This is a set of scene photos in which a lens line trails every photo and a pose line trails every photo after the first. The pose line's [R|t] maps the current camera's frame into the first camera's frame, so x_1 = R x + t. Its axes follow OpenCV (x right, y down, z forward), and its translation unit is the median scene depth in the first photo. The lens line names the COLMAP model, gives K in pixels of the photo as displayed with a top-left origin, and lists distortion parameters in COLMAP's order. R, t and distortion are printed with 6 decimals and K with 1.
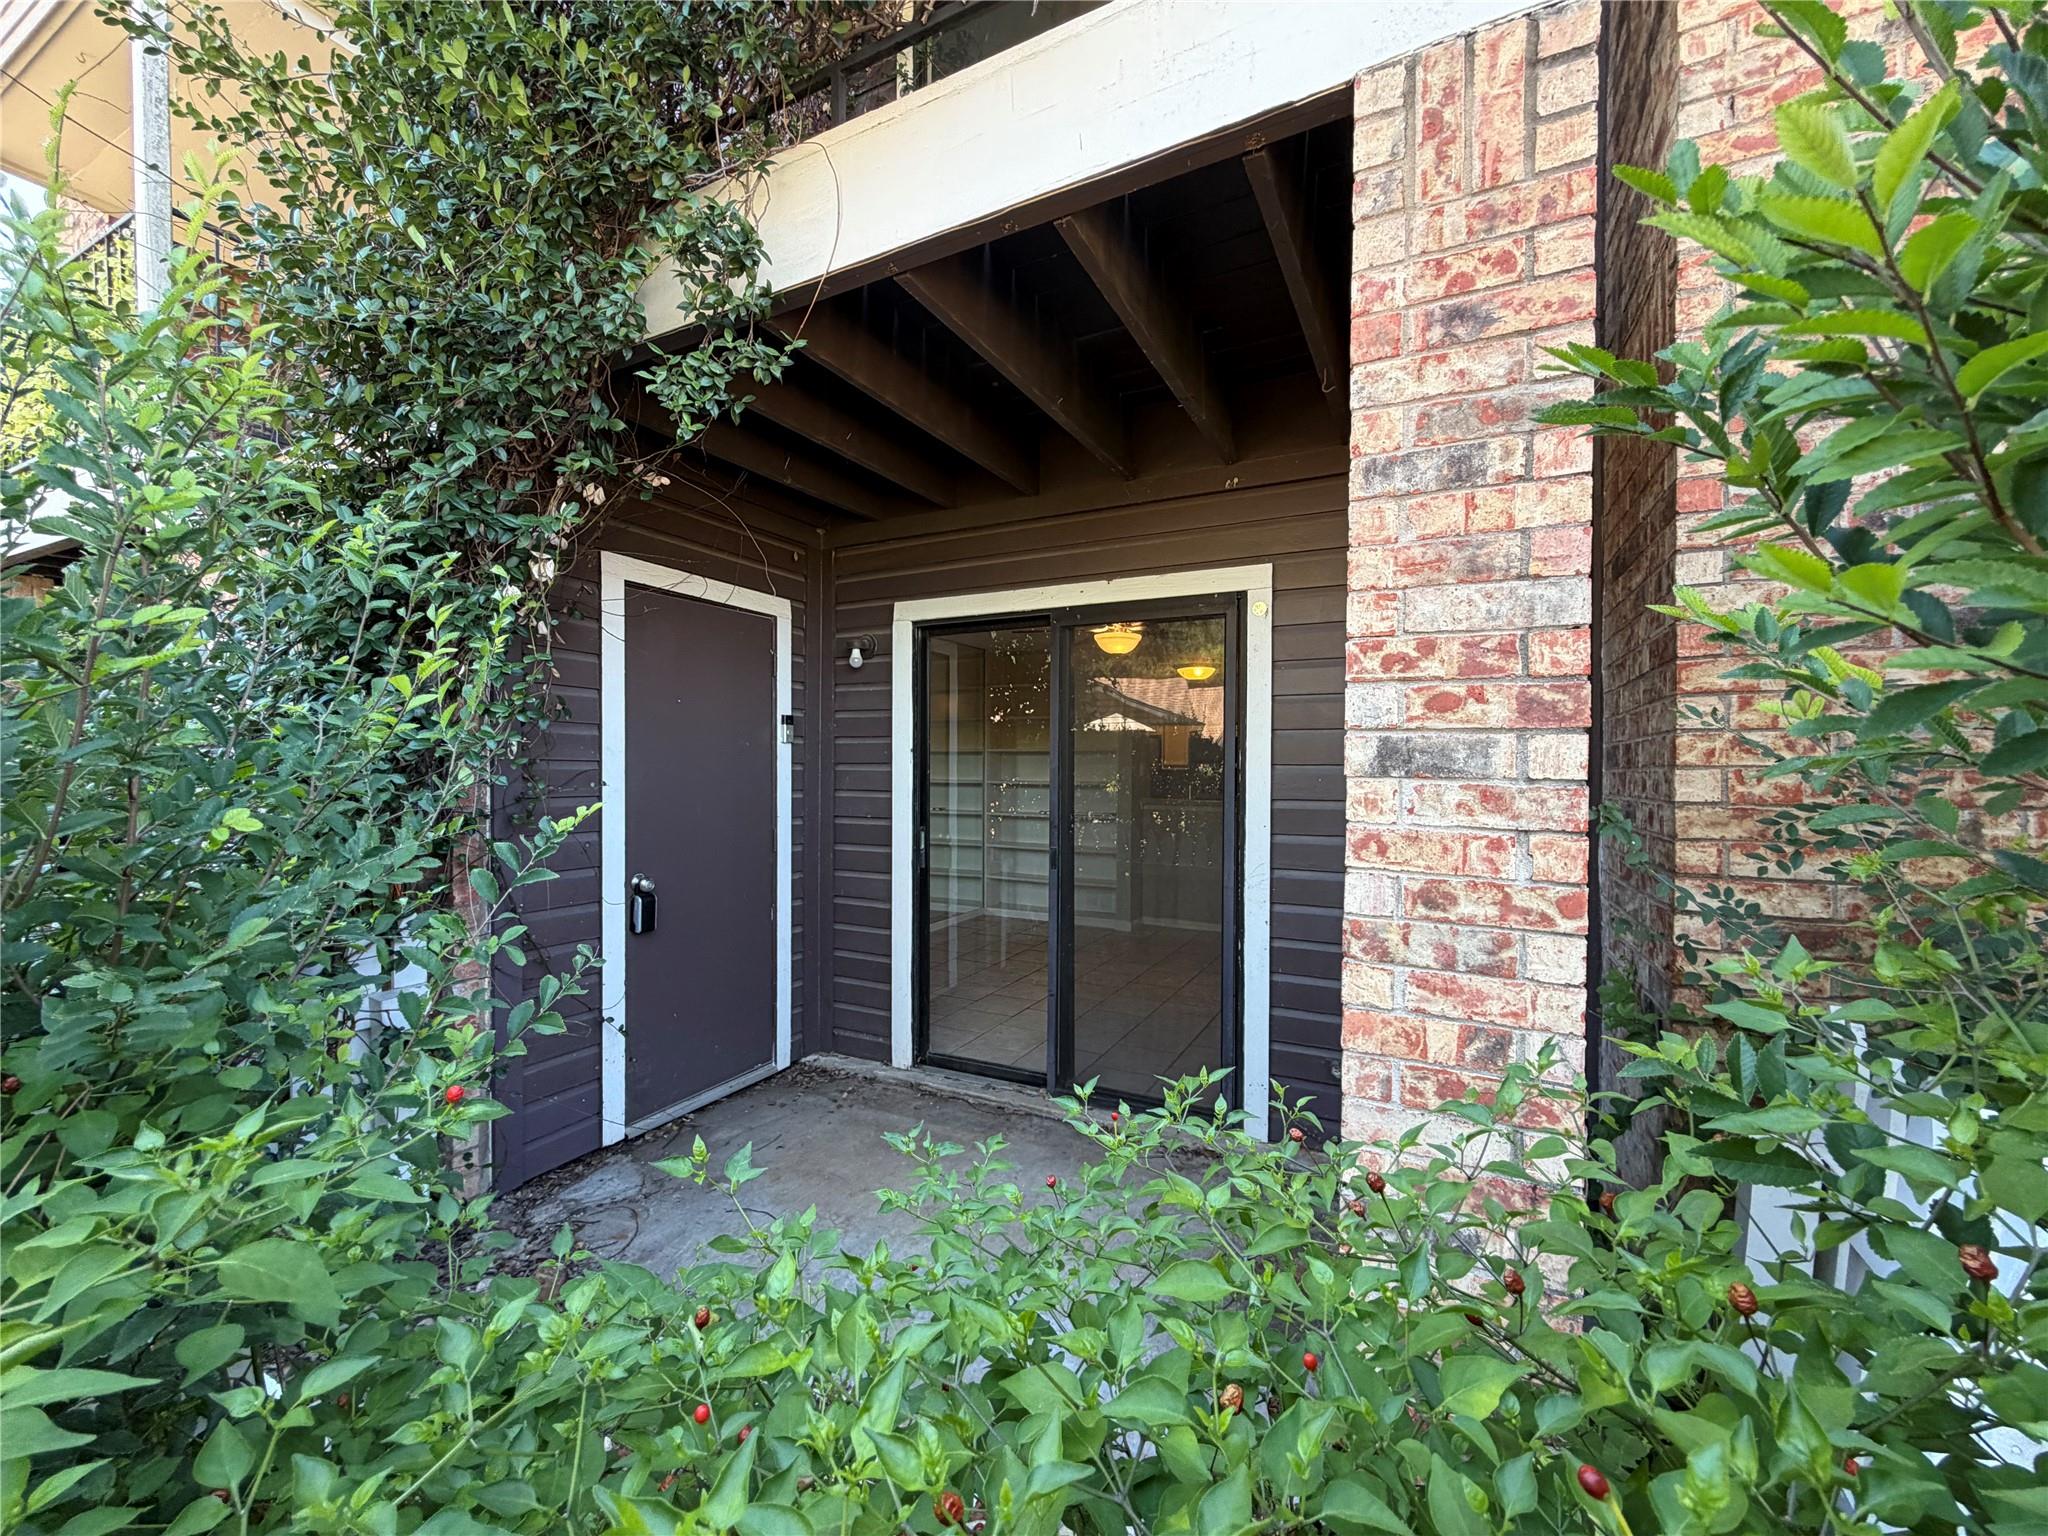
lens RADIAL K [[818.5, 0, 1024.0], [0, 818.5, 768.0], [0, 0, 1]] dist [0.001140, -0.000039]
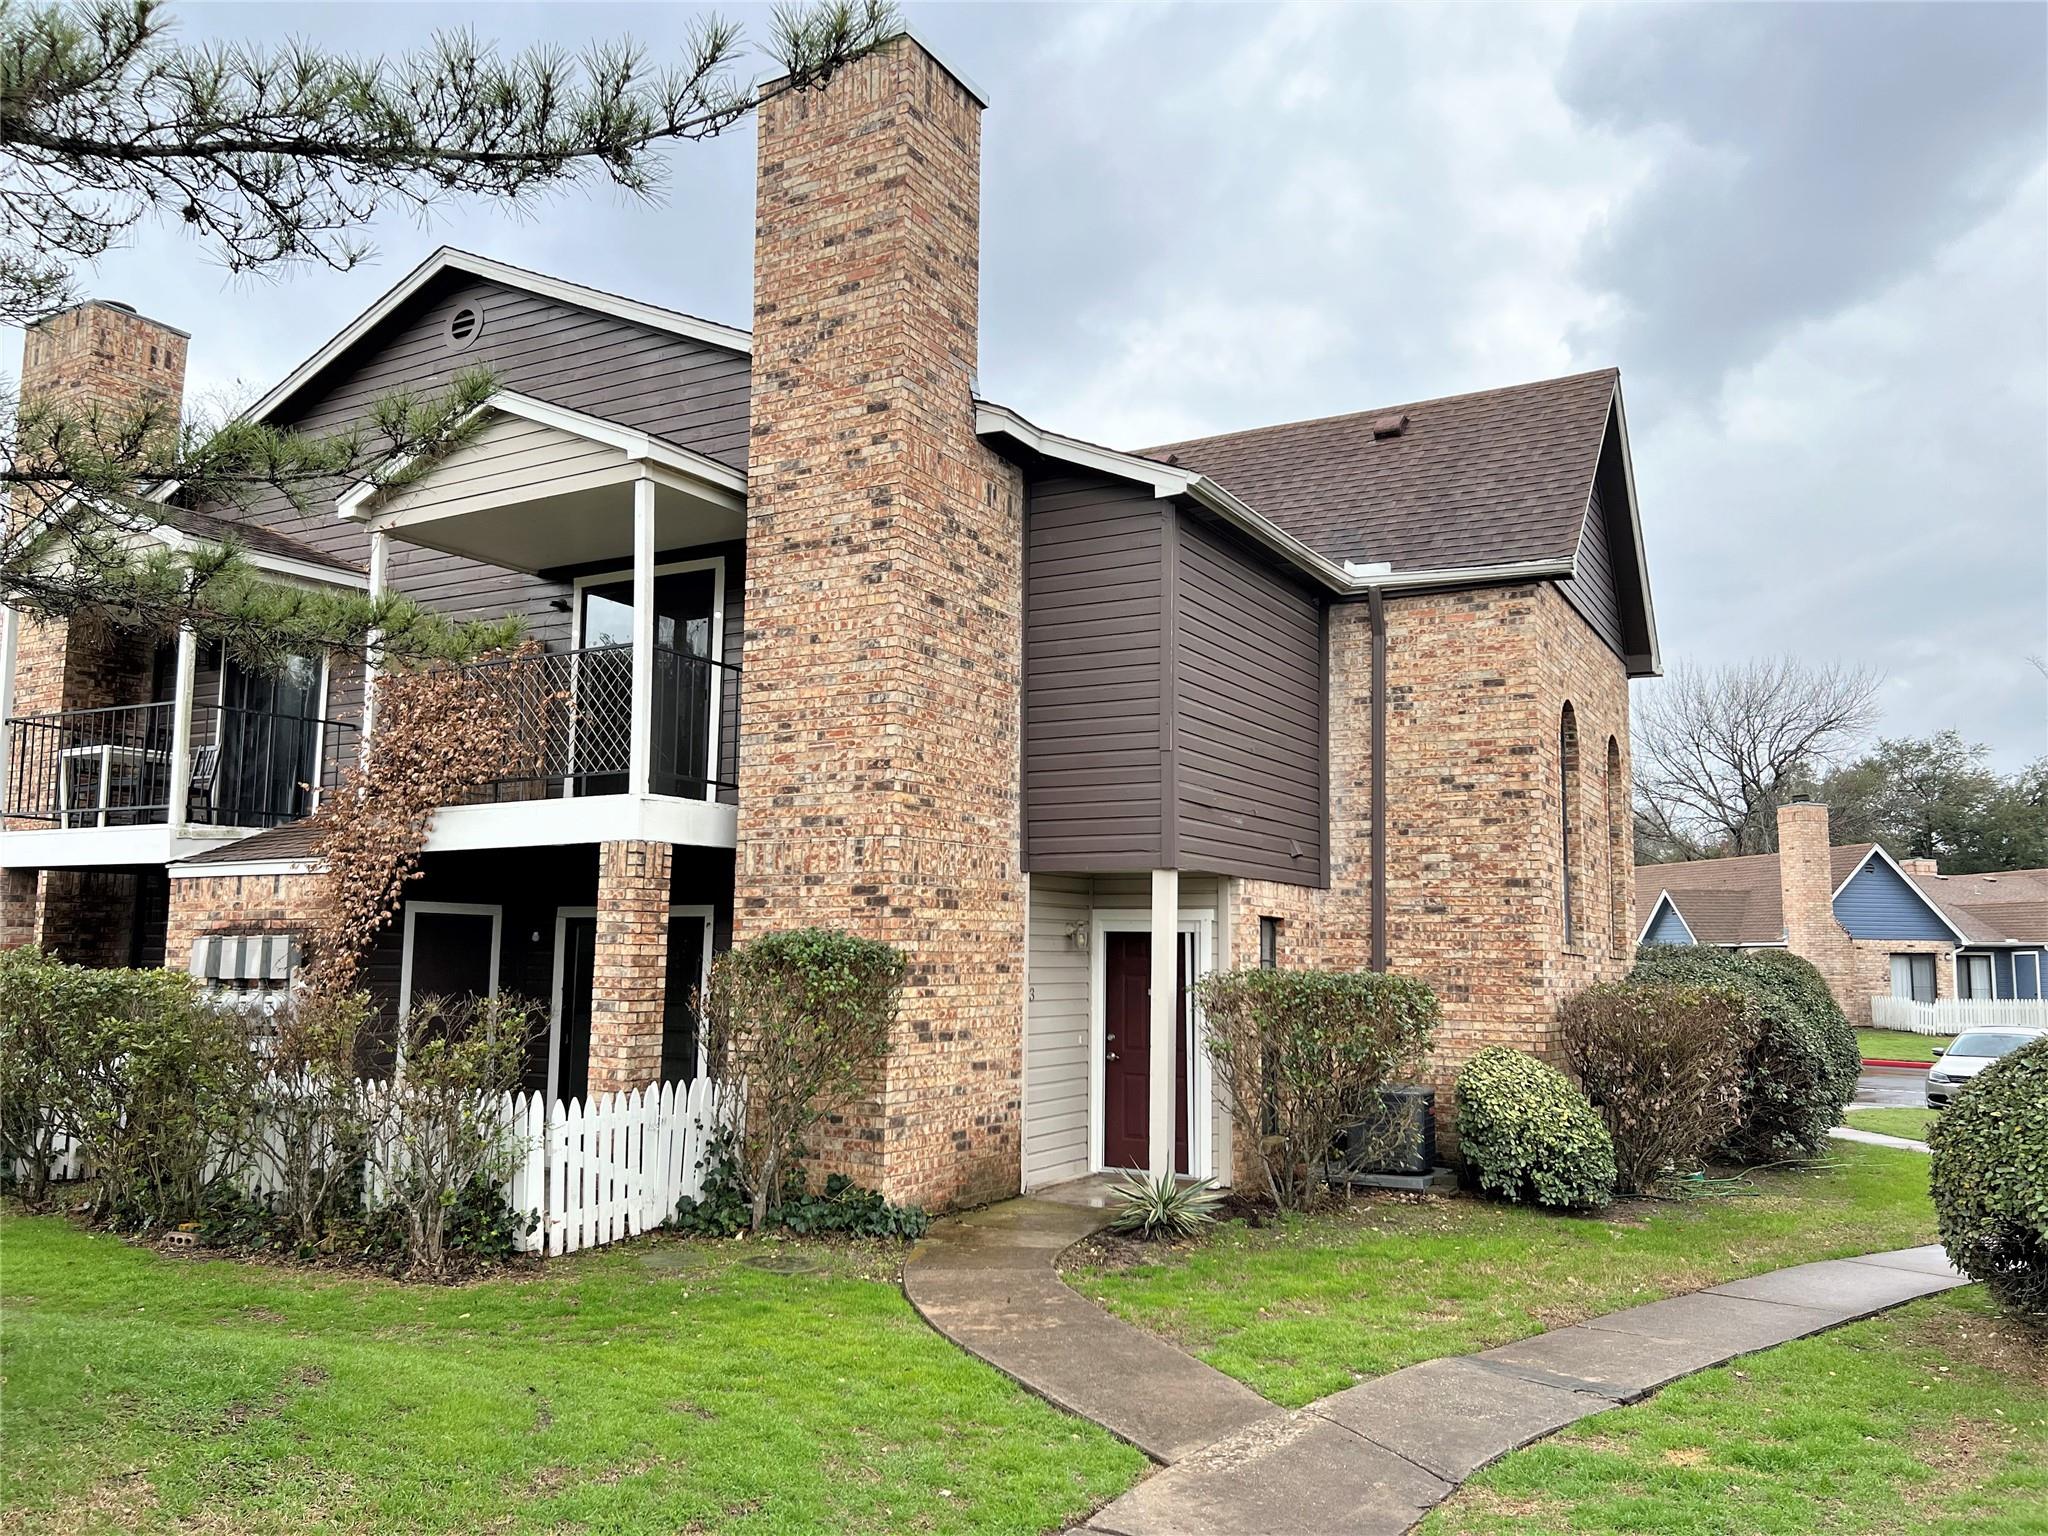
lens RADIAL K [[1531.3, 0, 1024.0], [0, 1531.3, 768.0], [0, 0, 1]] dist [-0.000366, -0.000113]
pose [[0.998844, 0.006203, -0.047678, 3.055831], [-0.012069, 0.992242, -0.123735, -0.286087], [0.046540, 0.124167, 0.991169, -6.983782]]
